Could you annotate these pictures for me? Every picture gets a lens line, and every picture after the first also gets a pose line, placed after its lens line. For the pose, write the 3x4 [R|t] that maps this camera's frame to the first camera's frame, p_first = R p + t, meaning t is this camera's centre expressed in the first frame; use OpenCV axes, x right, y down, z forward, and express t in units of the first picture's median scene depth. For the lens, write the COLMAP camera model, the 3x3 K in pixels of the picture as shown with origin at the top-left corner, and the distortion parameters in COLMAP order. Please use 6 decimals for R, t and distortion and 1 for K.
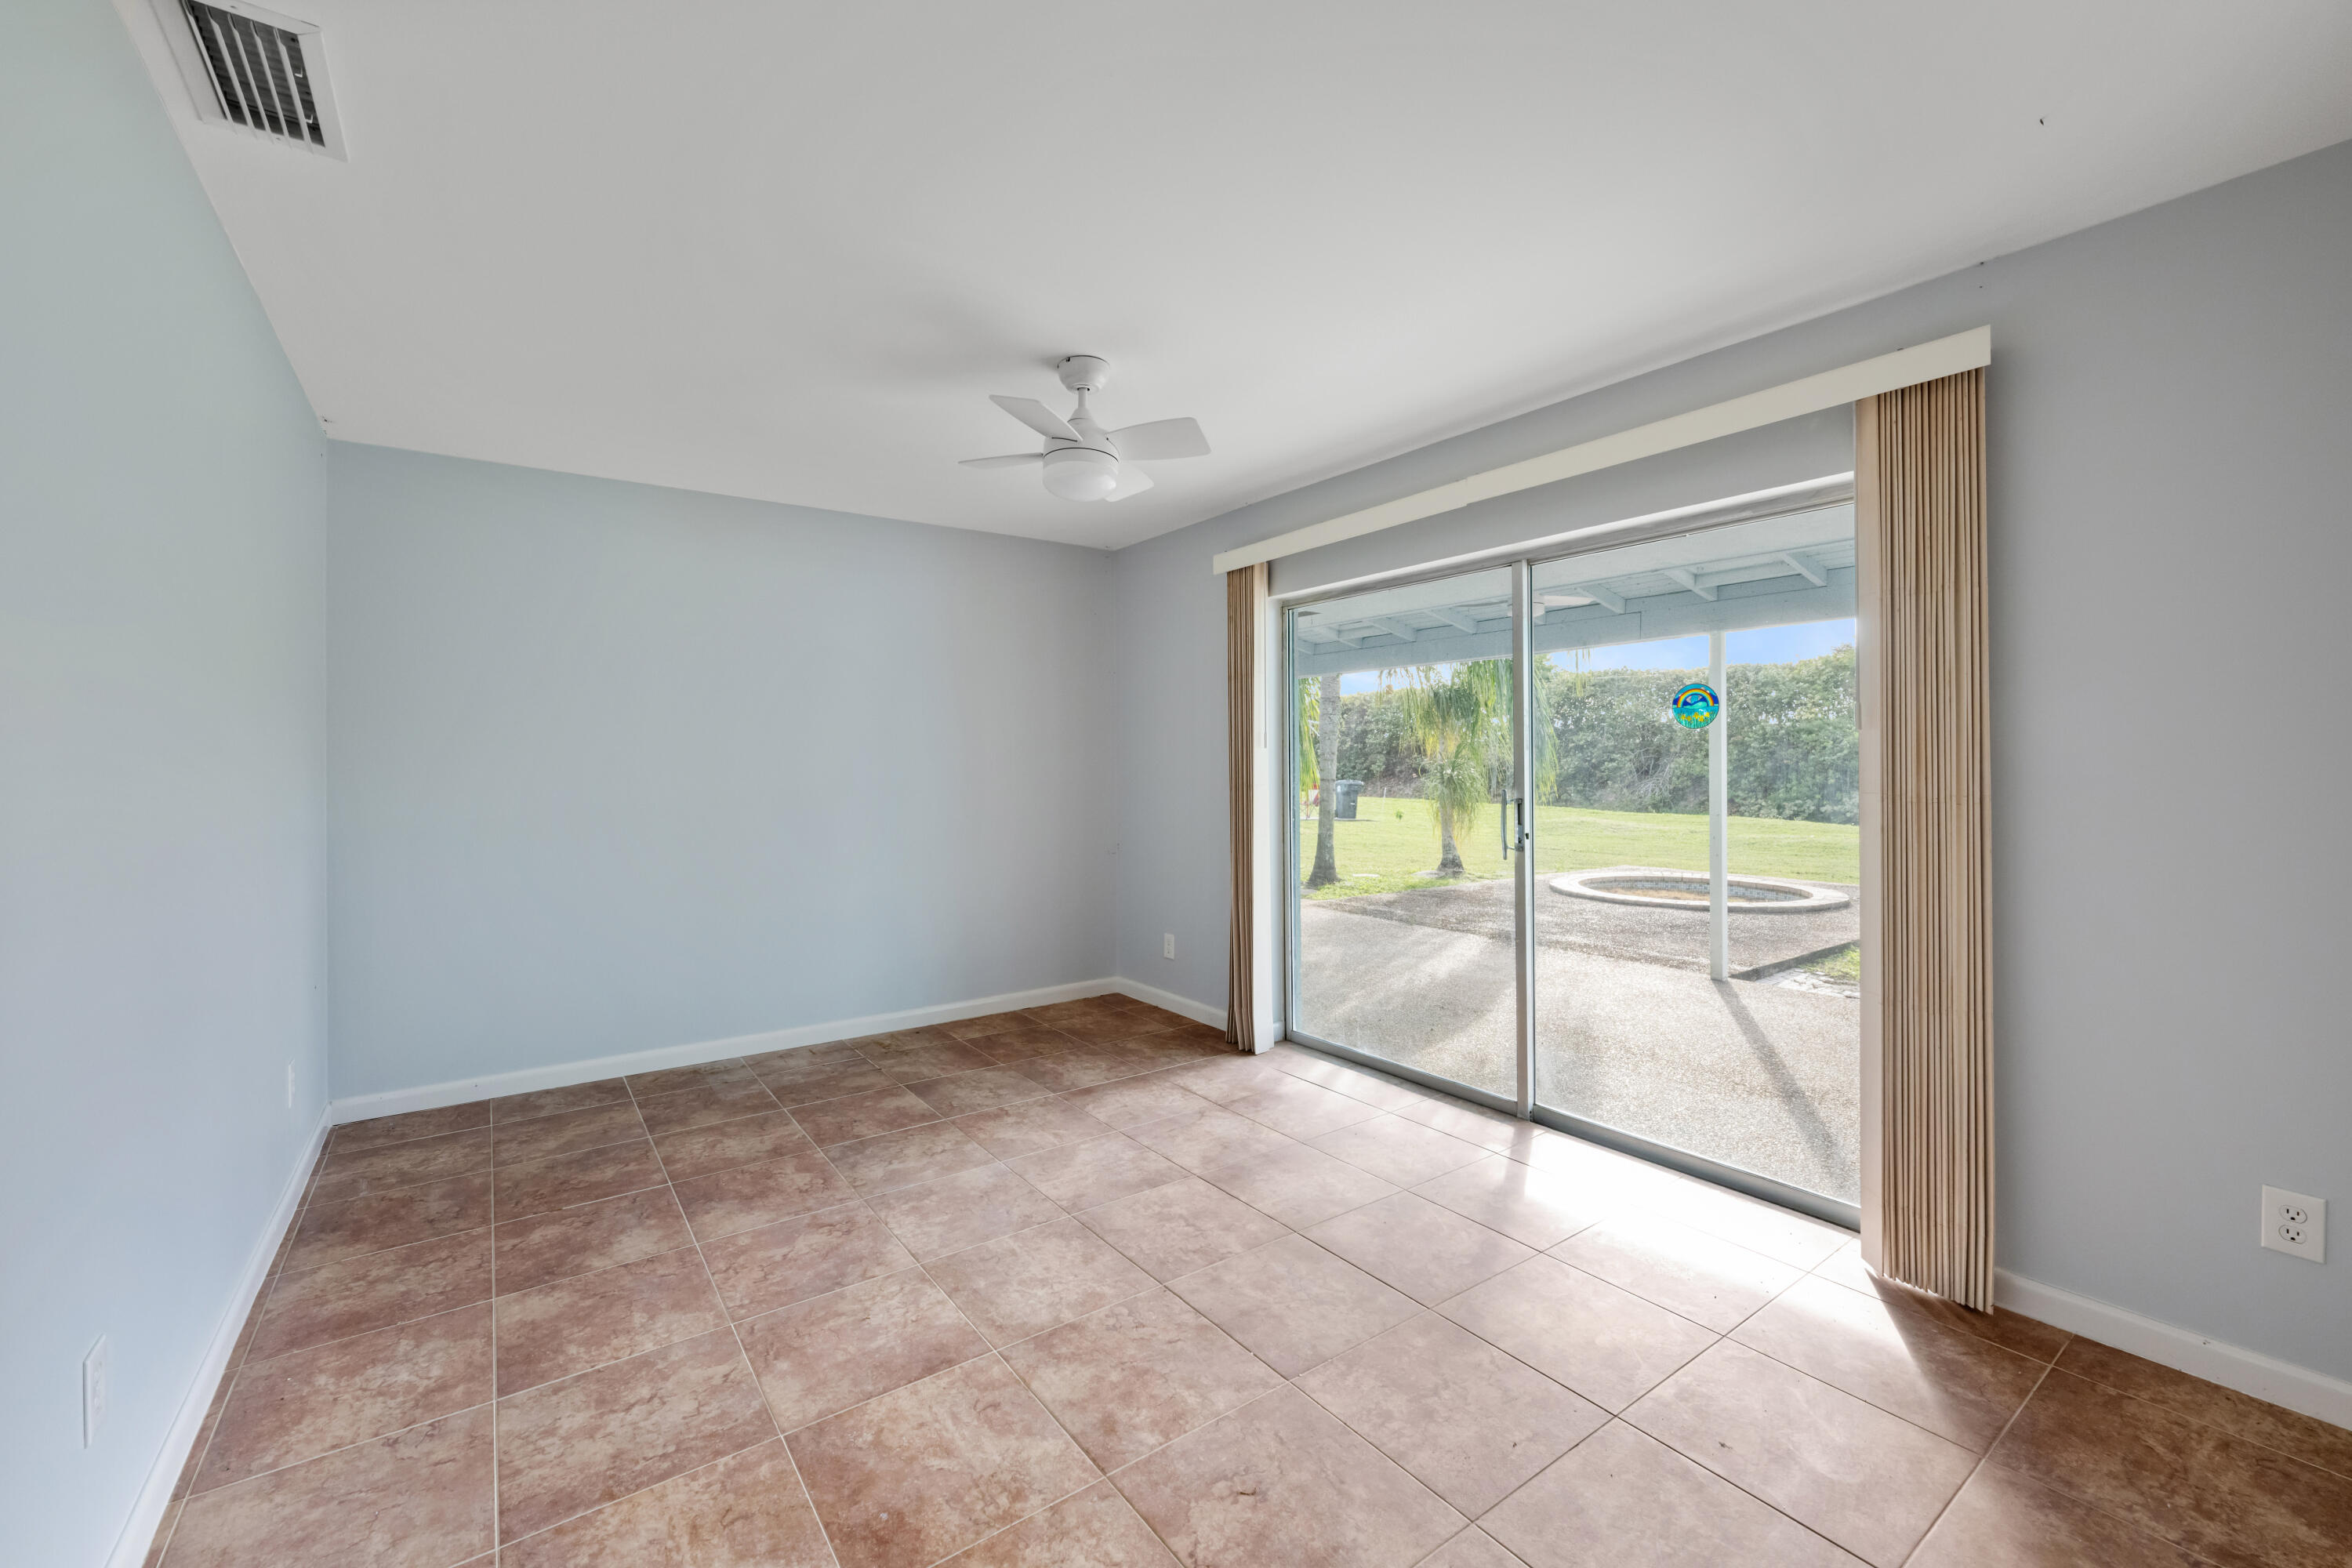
lens RADIAL K [[943.0, 0, 1164.3], [0, 943.0, 780.8], [0, 0, 1]] dist [-0.002063, 0.000068]
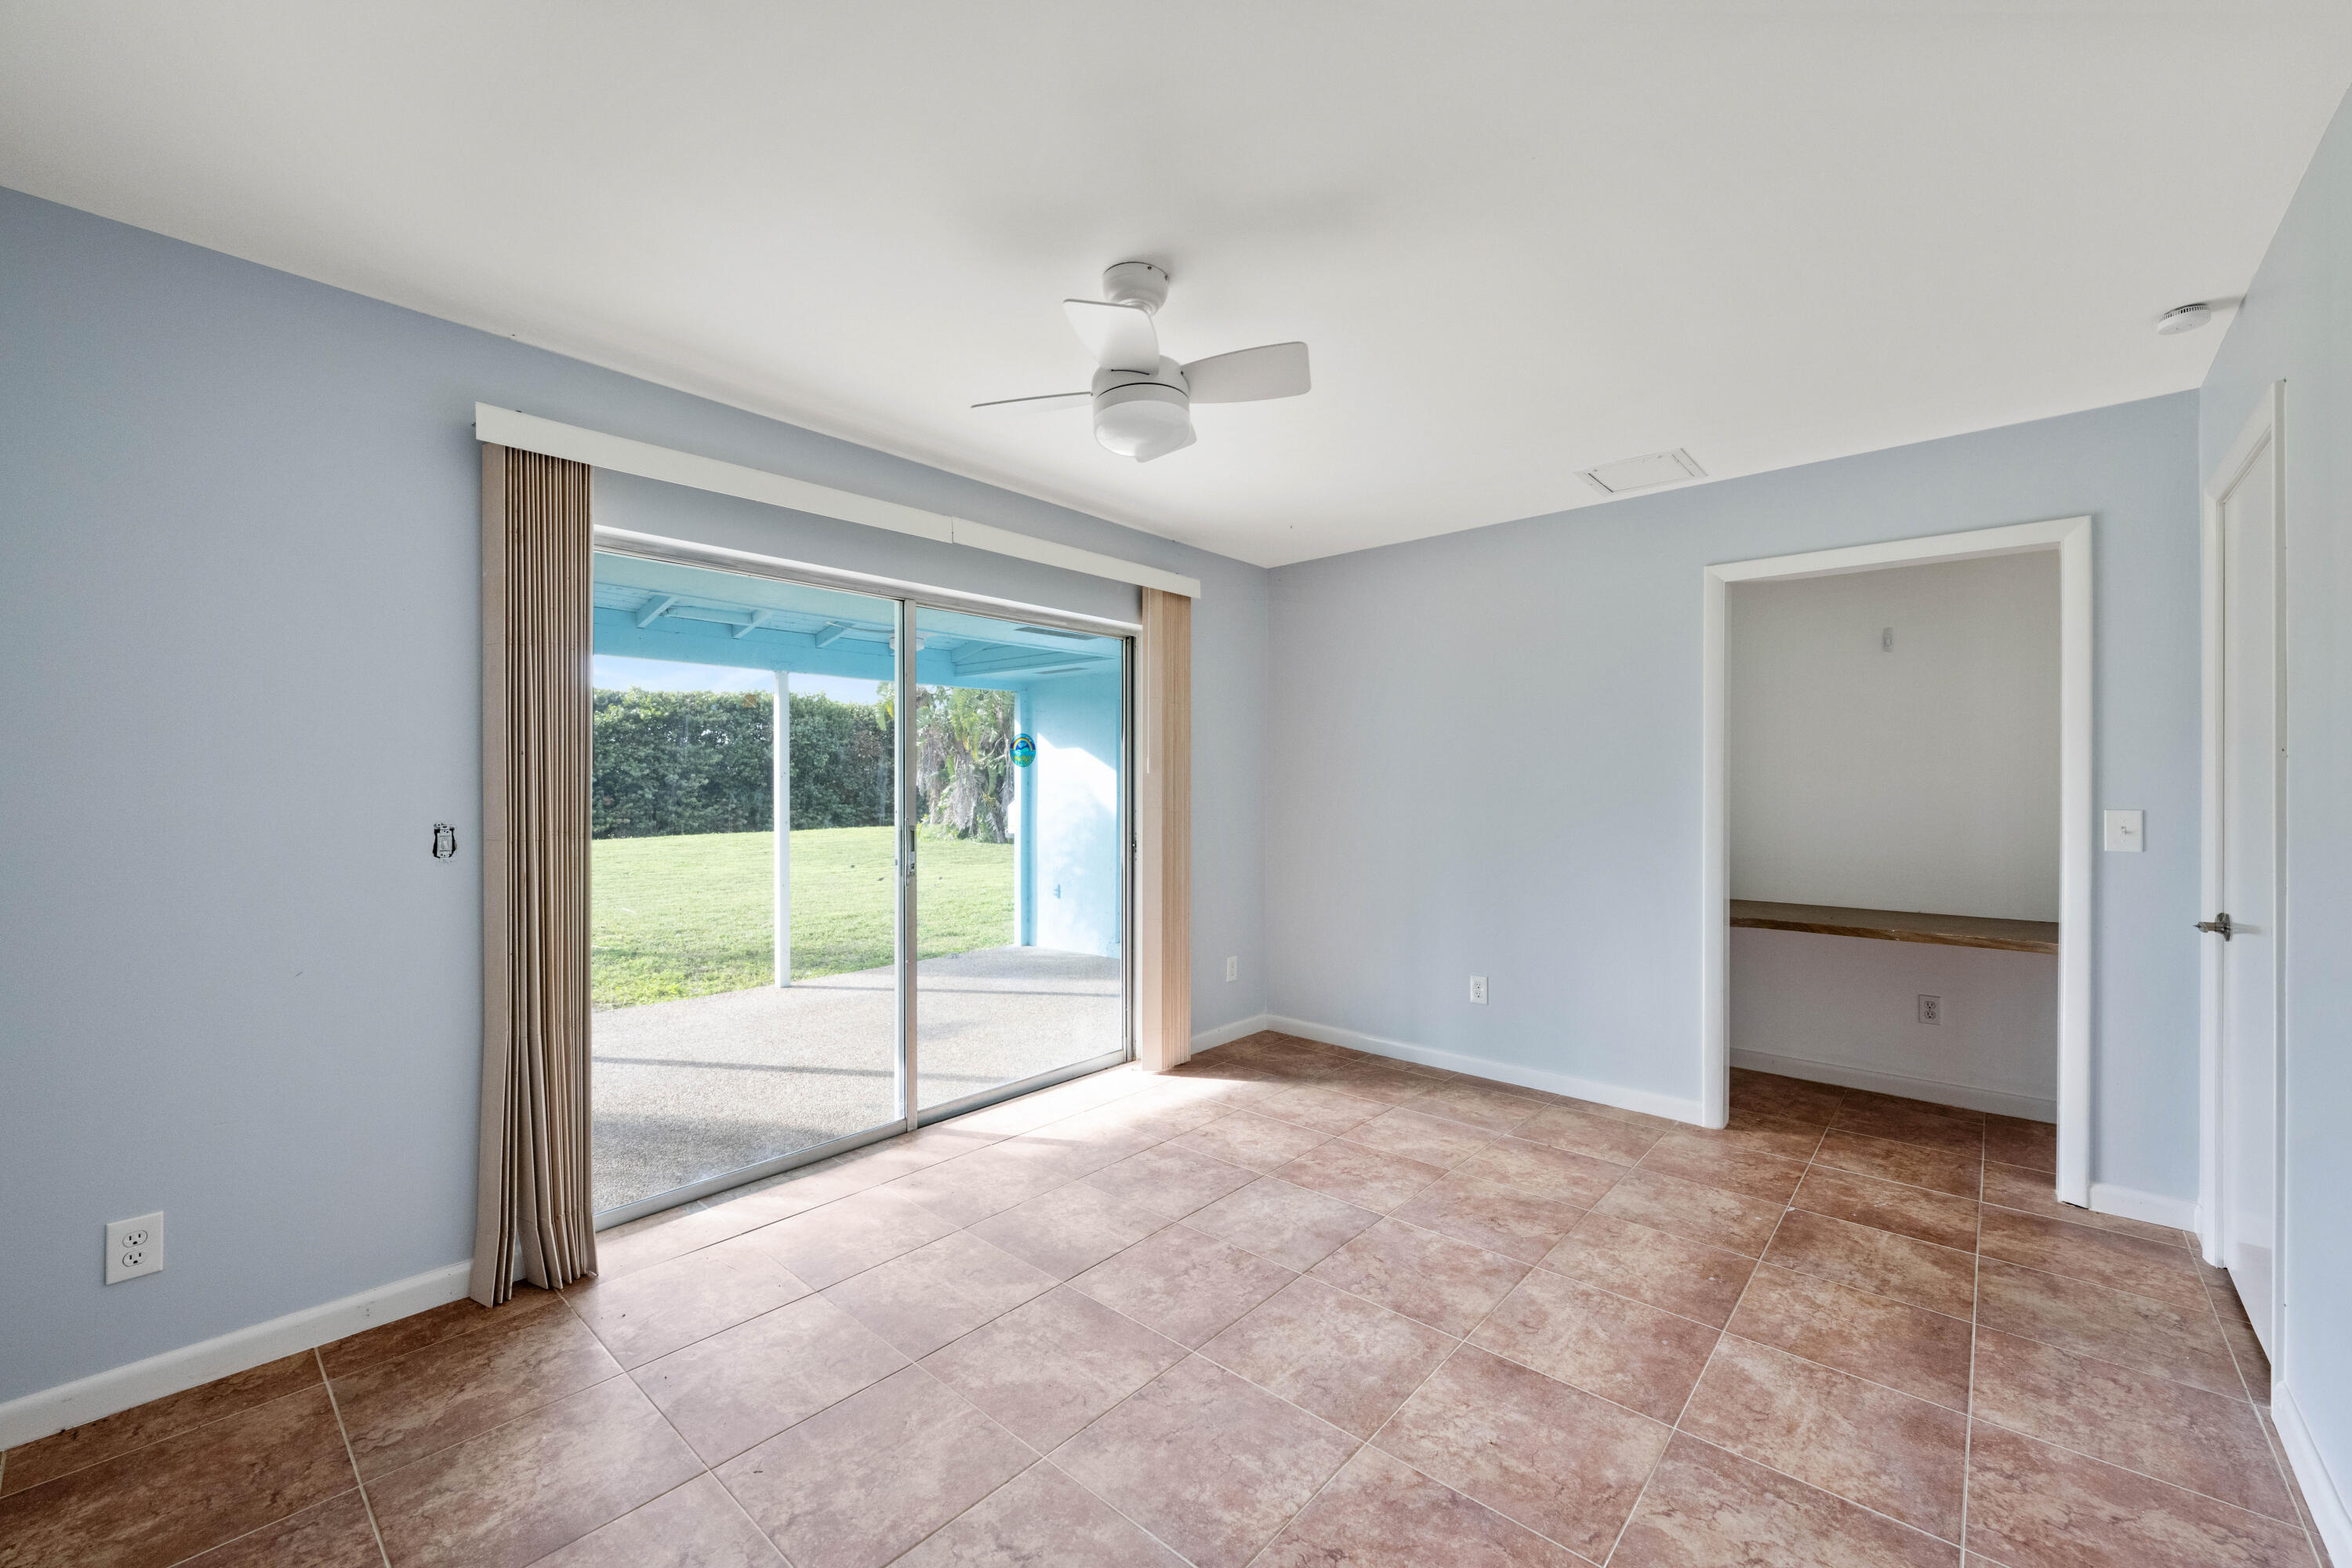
lens RADIAL K [[943.0, 0, 1164.5], [0, 943.0, 776.5], [0, 0, 1]] dist [-0.002063, 0.000068]
pose [[-0.217008, 0.013043, 0.976083, -1.208805], [0.021201, 0.999738, -0.008645, -0.032469], [-0.975940, 0.018818, -0.217228, 1.622637]]
